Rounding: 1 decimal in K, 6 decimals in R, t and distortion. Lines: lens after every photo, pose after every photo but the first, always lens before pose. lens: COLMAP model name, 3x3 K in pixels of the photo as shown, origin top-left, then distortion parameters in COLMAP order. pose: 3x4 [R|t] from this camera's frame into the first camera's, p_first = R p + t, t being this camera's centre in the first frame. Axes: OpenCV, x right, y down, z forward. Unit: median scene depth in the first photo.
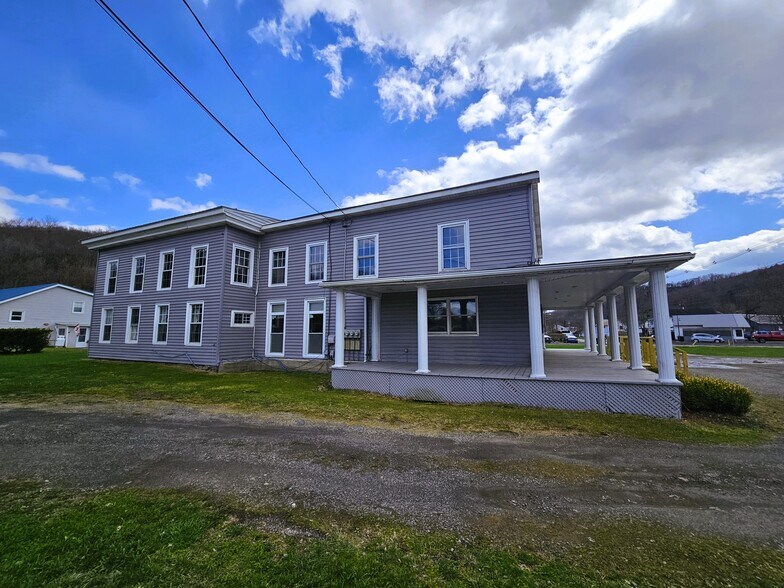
lens RADIAL K [[319.4, 0, 392.0], [0, 319.4, 294.0], [0, 0, 1]] dist [0.001168, -0.000014]
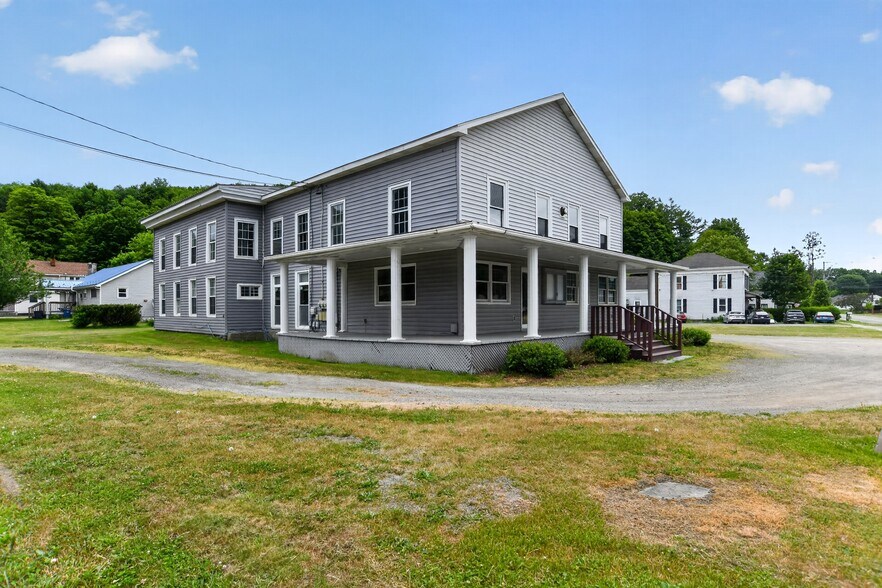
lens RADIAL K [[491.0, 0, 436.1], [0, 491.0, 307.9], [0, 0, 1]] dist [-0.066716, 0.001312]
pose [[0.945971, -0.005972, -0.324196, 0.621490], [0.043466, 0.993142, 0.108534, -0.013593], [0.321325, -0.116761, 0.939743, -0.281648]]
